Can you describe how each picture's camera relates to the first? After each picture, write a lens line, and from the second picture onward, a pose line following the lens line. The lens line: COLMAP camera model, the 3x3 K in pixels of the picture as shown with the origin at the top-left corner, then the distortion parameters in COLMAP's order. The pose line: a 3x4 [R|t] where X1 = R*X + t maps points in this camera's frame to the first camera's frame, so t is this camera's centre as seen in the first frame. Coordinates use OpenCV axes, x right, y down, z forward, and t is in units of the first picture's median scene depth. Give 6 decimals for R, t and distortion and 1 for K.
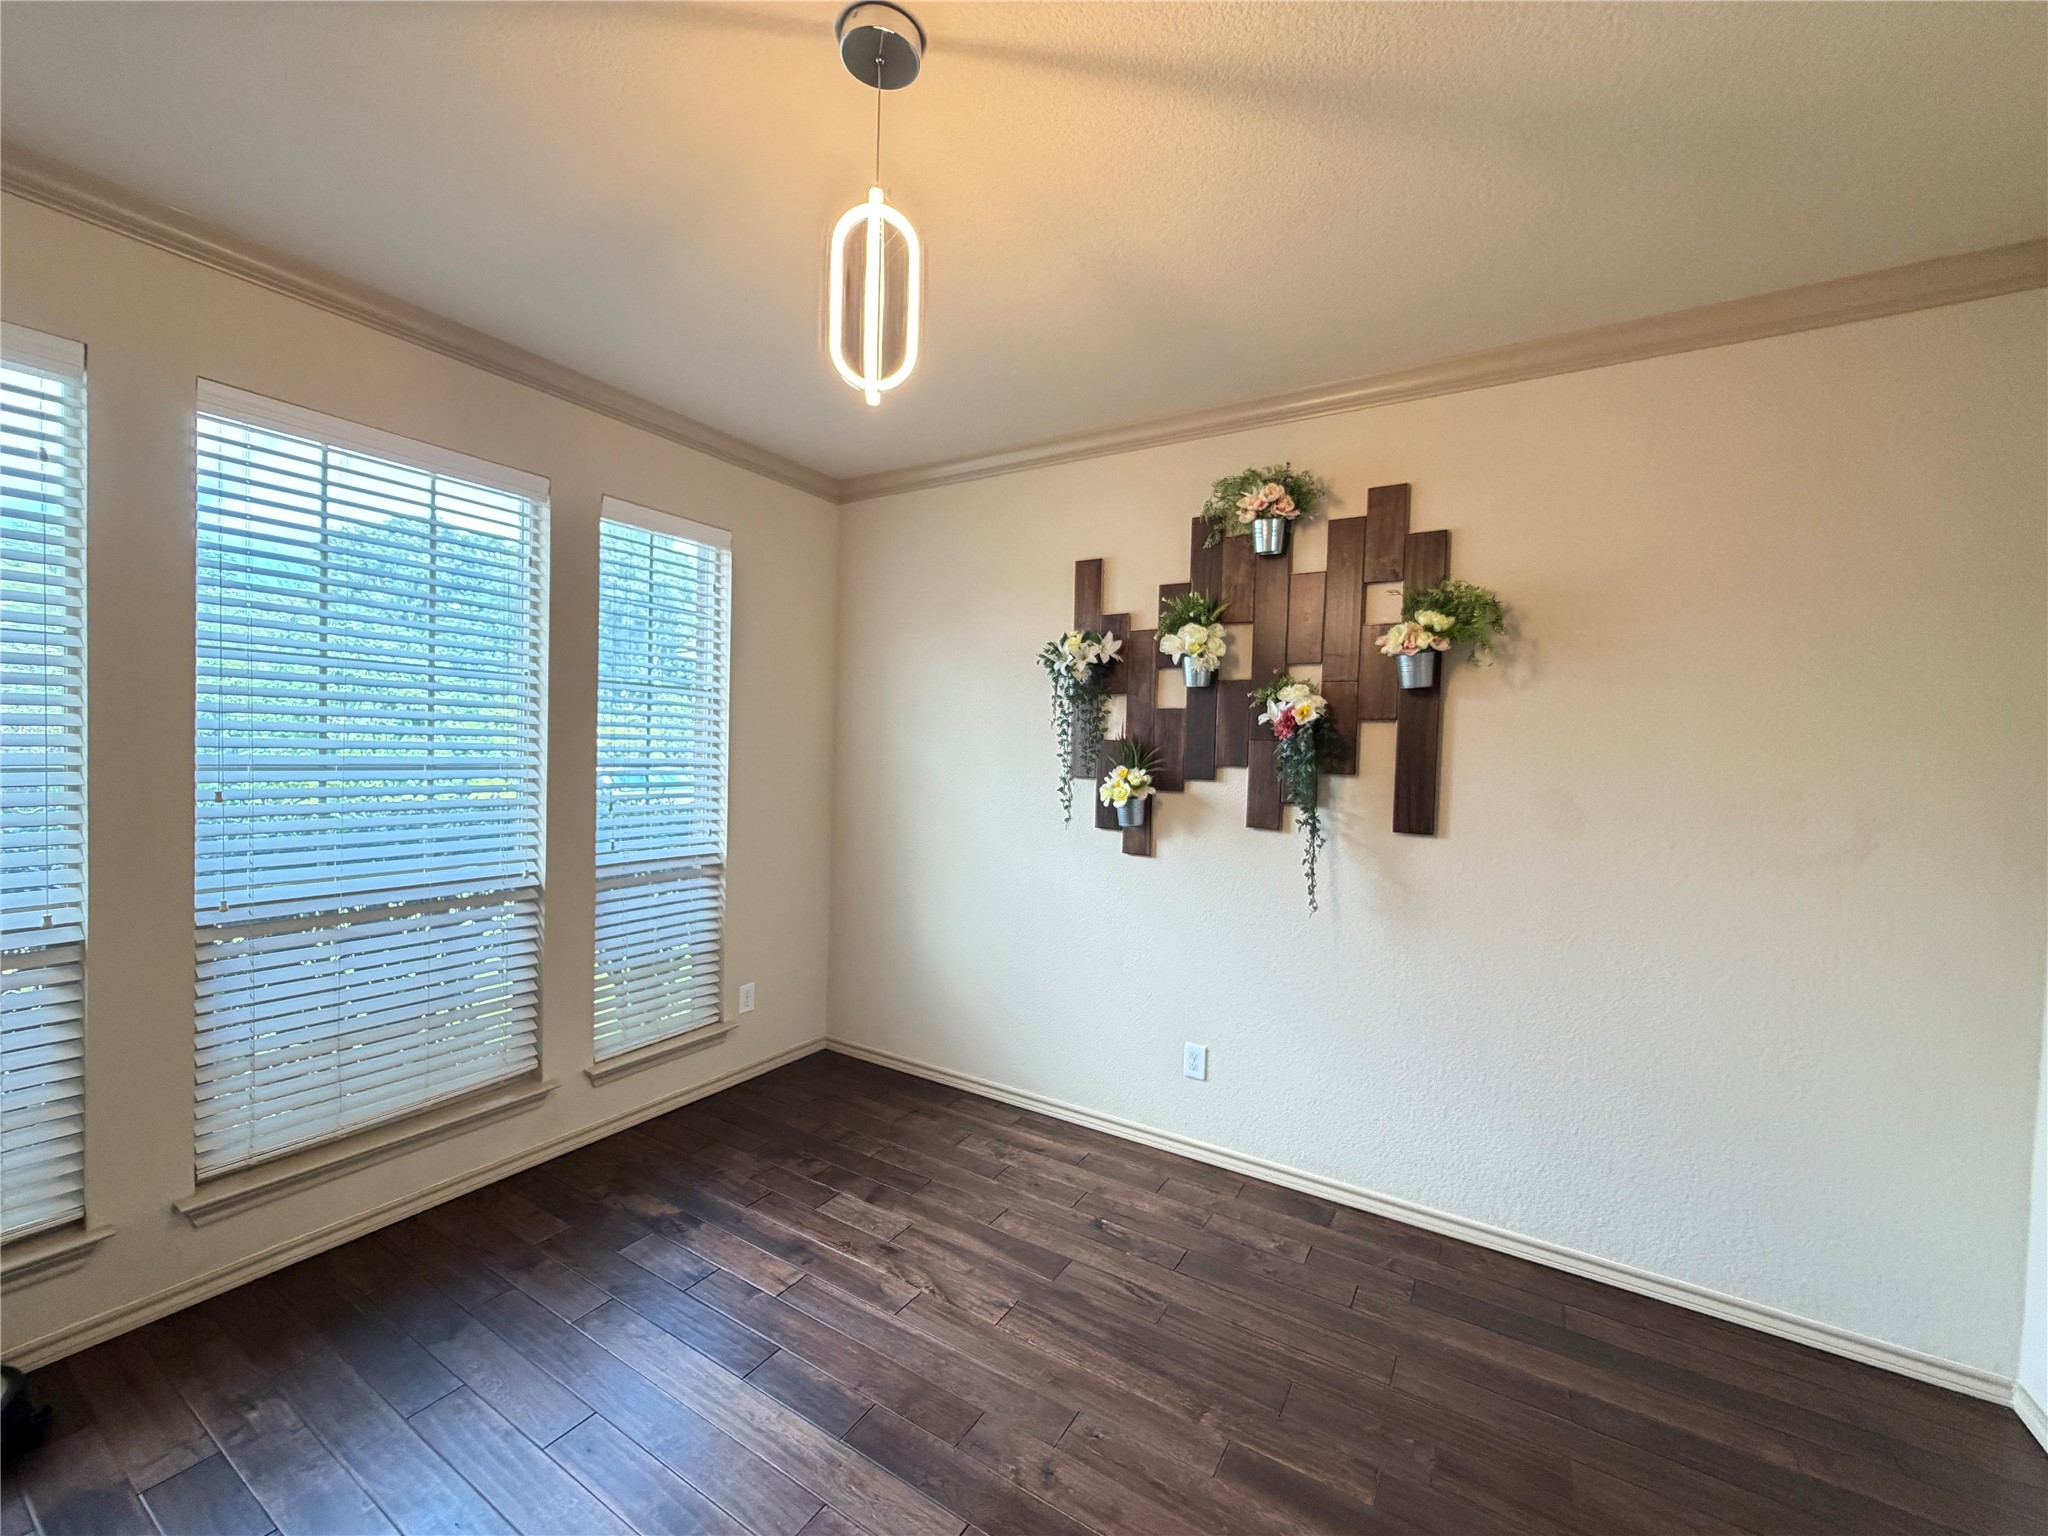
lens RADIAL K [[821.8, 0, 1011.0], [0, 821.8, 765.4], [0, 0, 1]] dist [-0.000839, 0.000310]
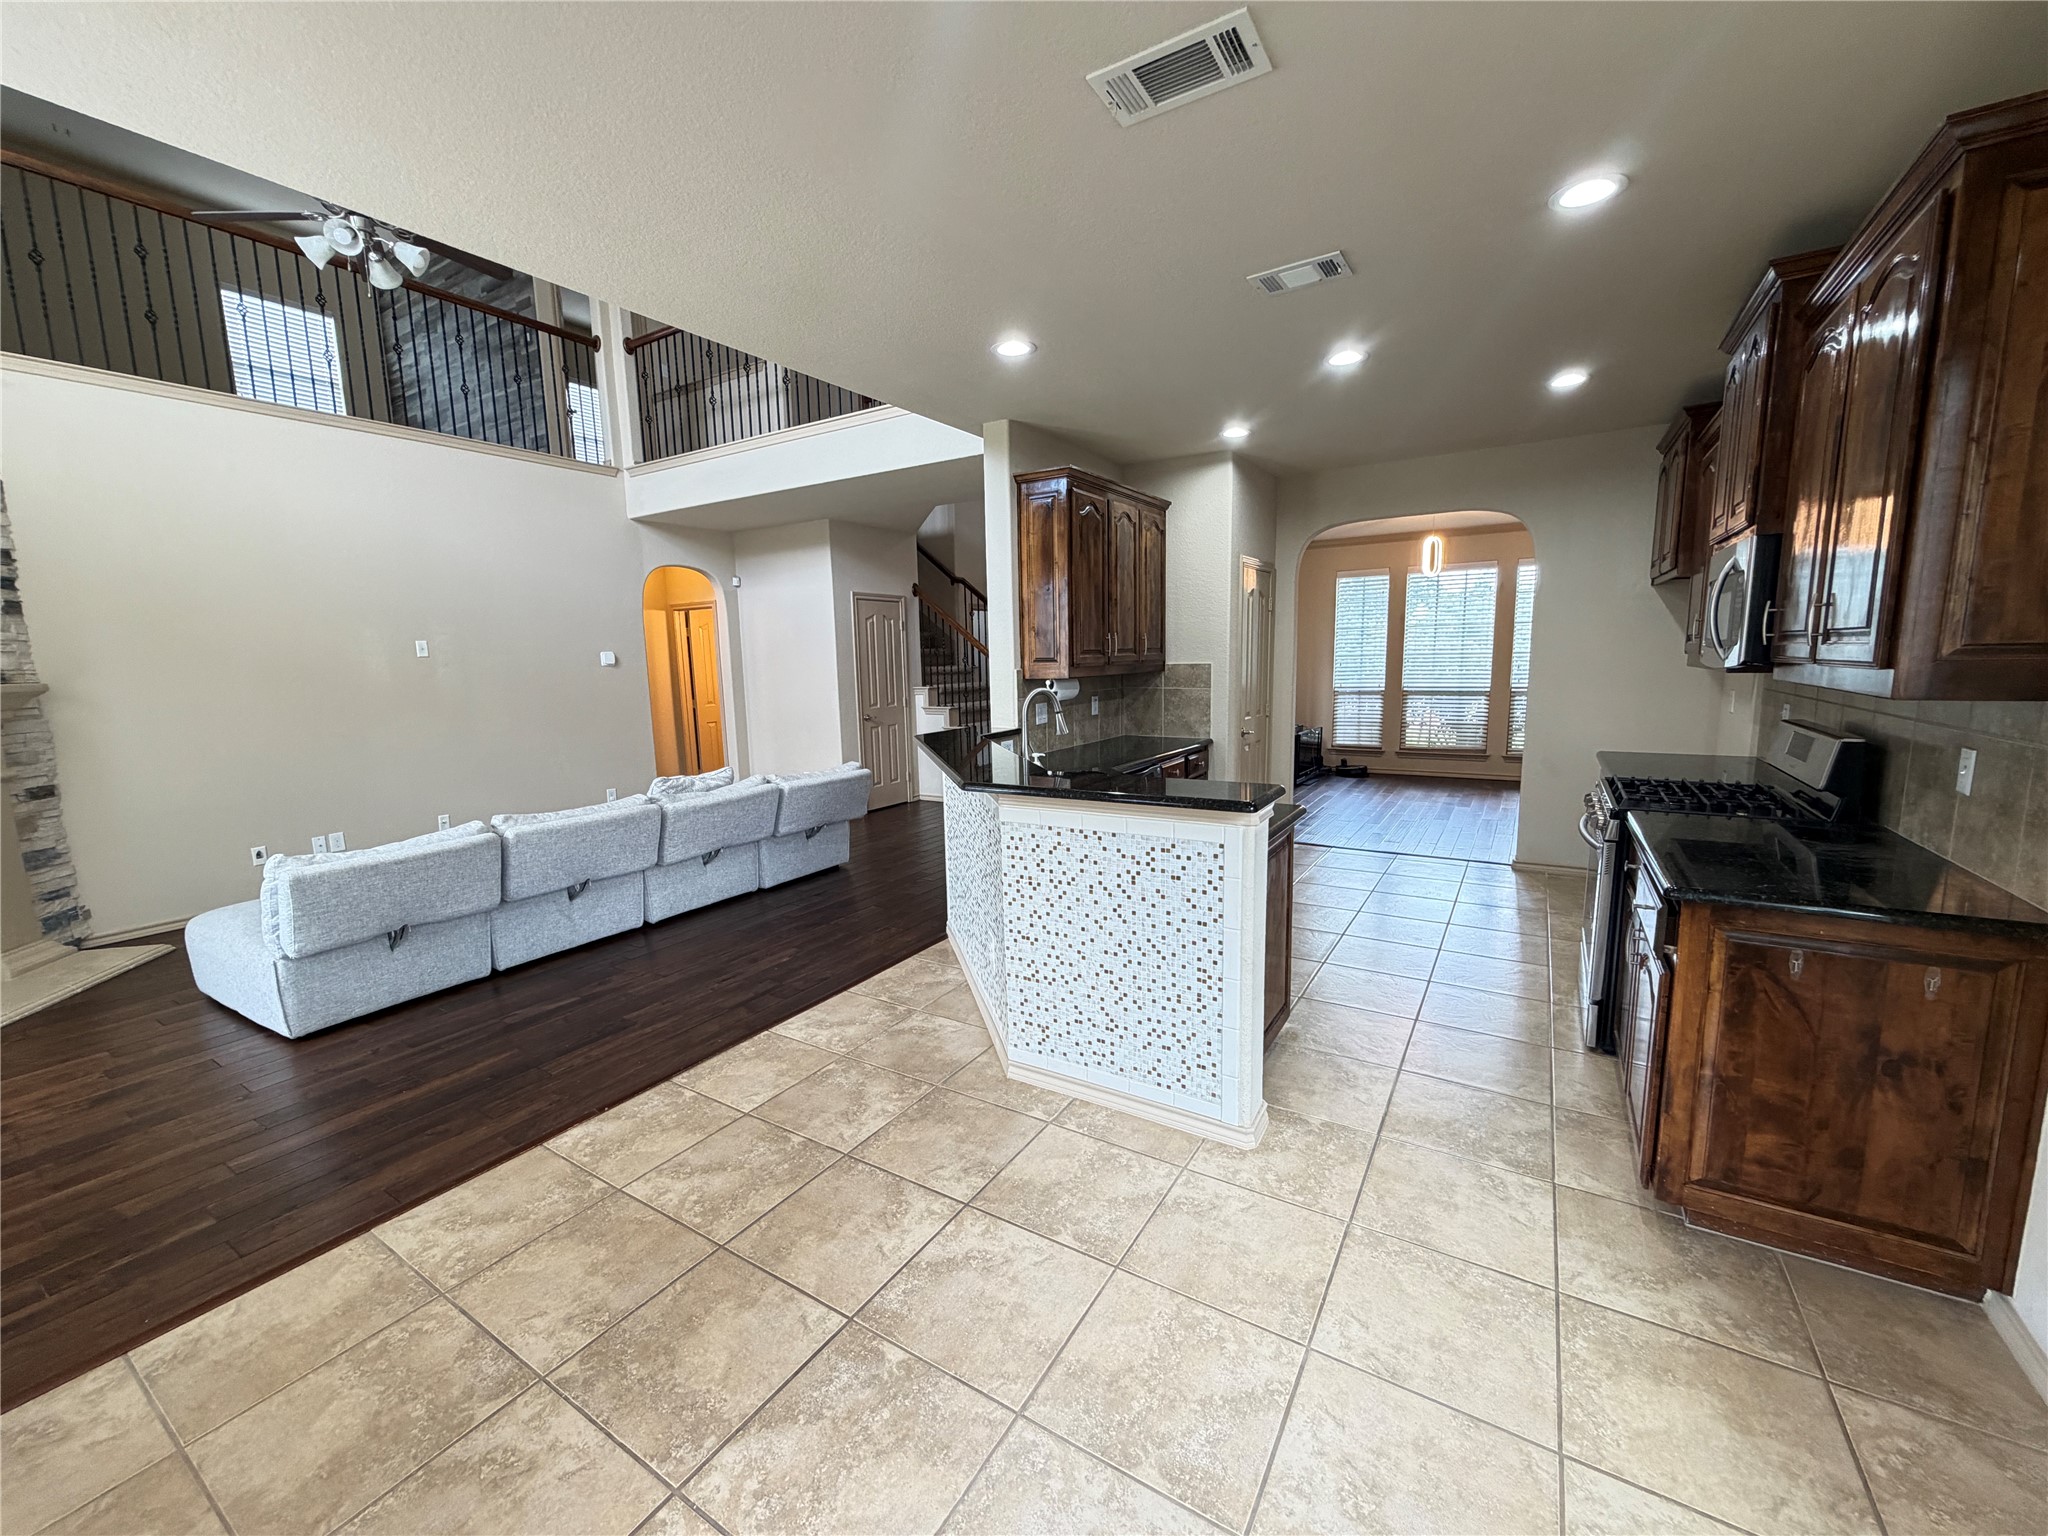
lens RADIAL K [[821.8, 0, 1014.2], [0, 821.8, 766.8], [0, 0, 1]] dist [-0.000839, 0.000310]
pose [[-0.015680, 0.109524, -0.993860, 2.644685], [-0.000515, 0.993982, 0.109546, 0.092580], [0.999877, 0.002229, -0.015529, -0.778784]]
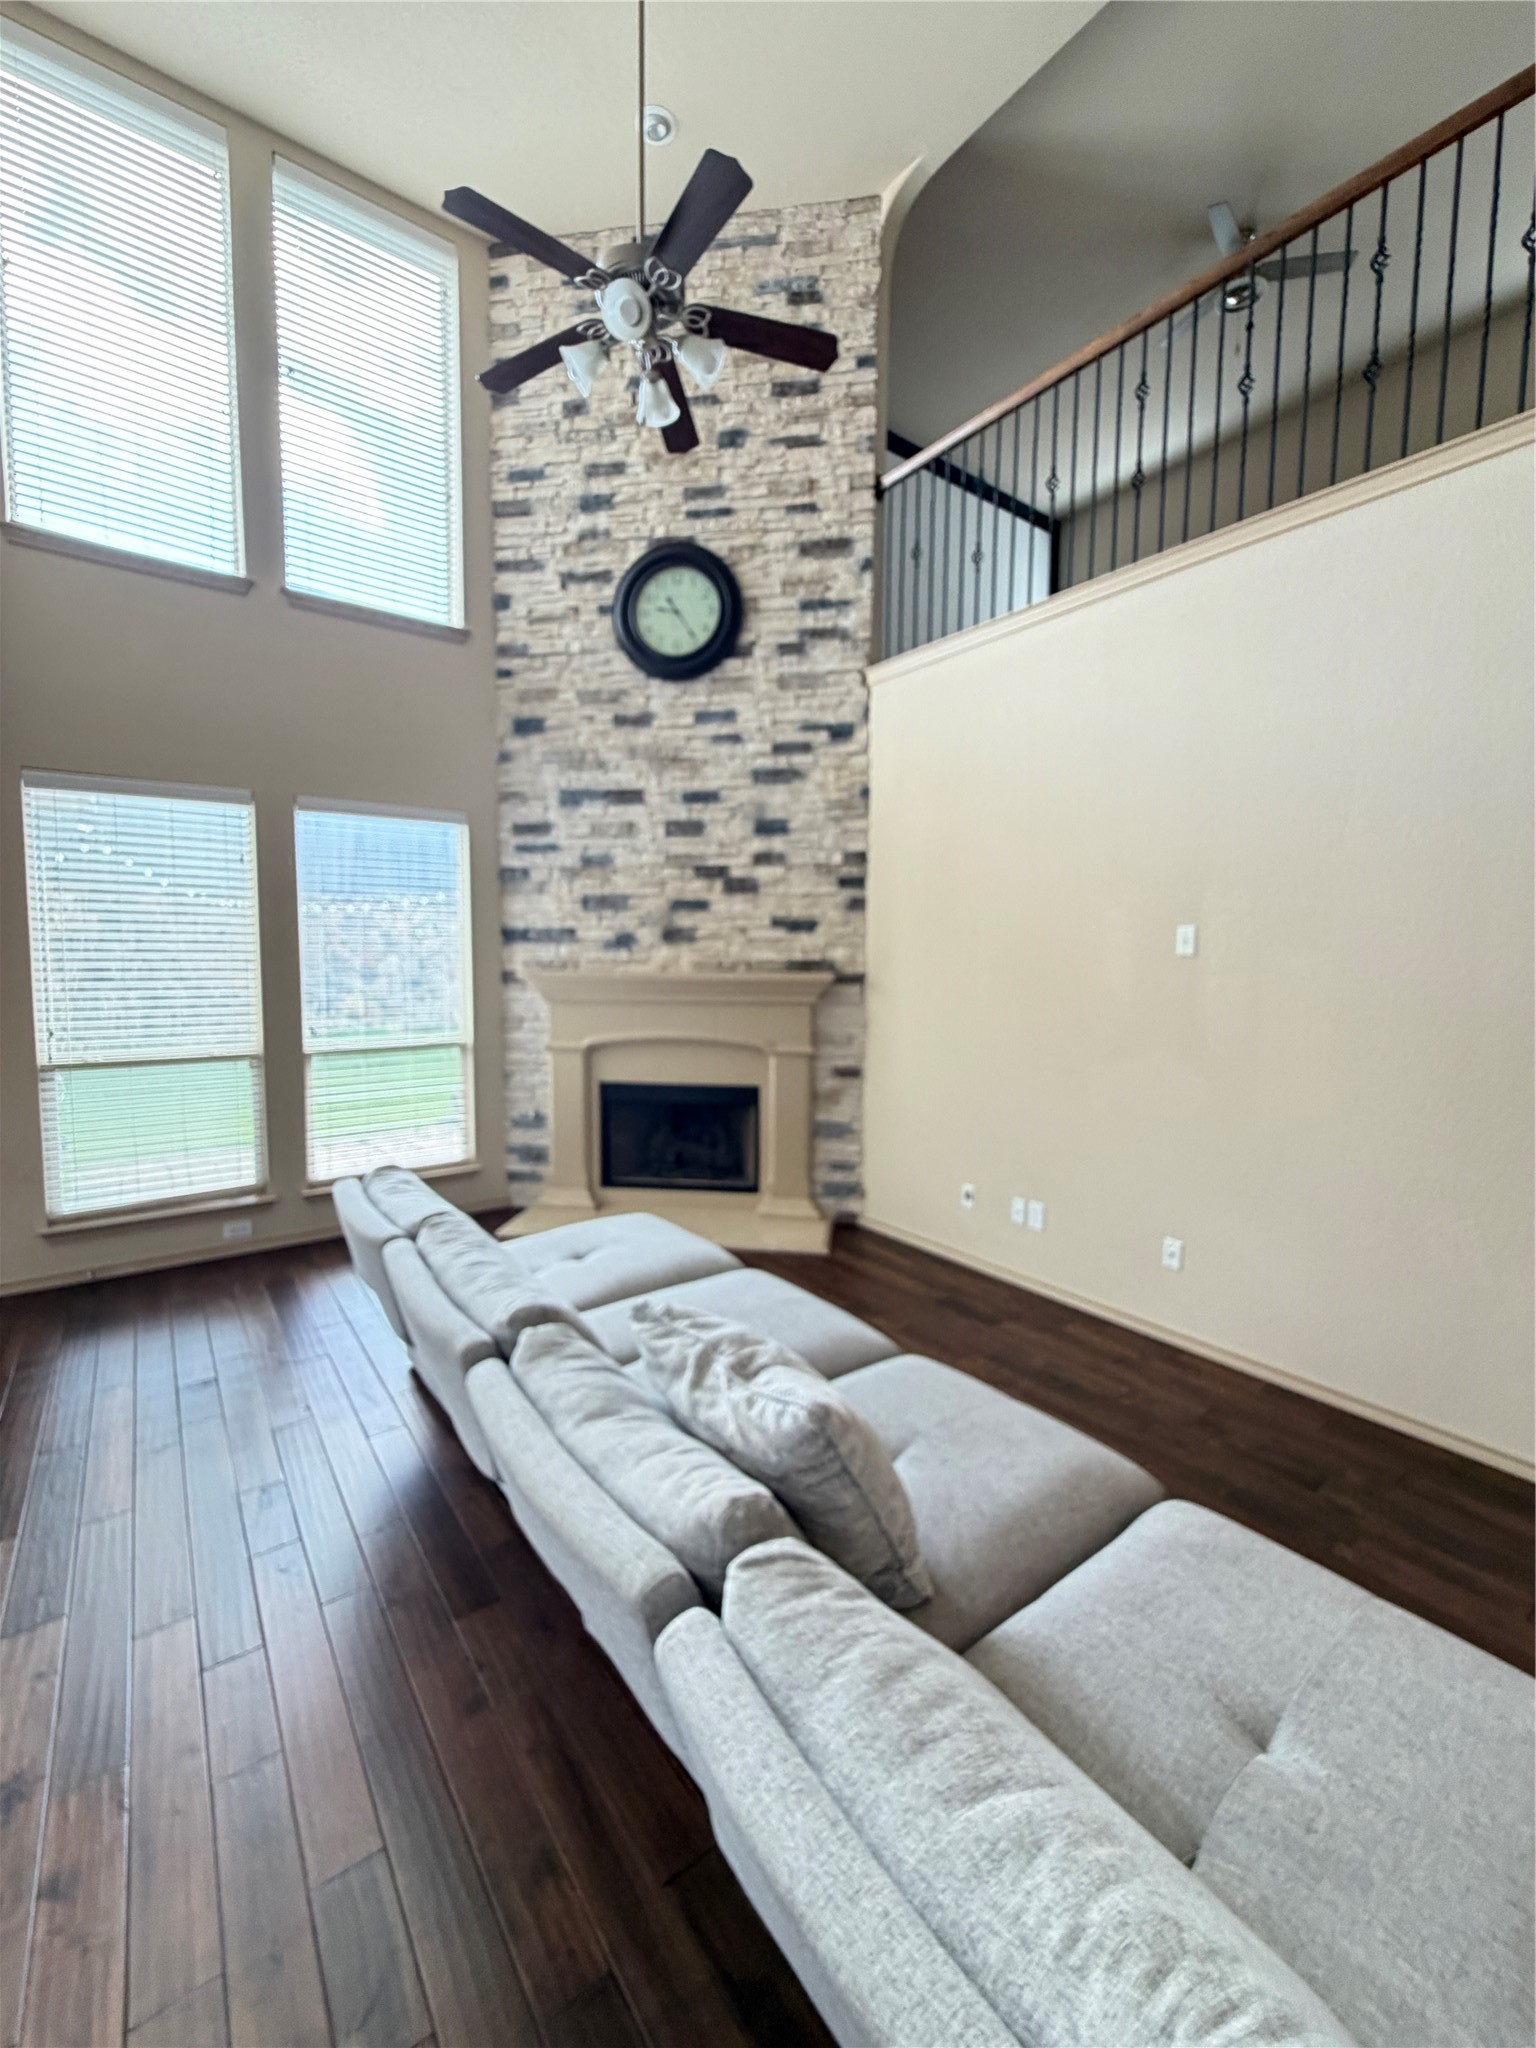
lens RADIAL K [[821.8, 0, 764.9], [0, 821.8, 1017.0], [0, 0, 1]] dist [-0.000839, 0.000310]
pose [[-0.930096, -0.062146, 0.362020, 0.661481], [-0.024693, 0.993933, 0.107180, 0.019595], [-0.366484, 0.090749, -0.925988, -1.023062]]
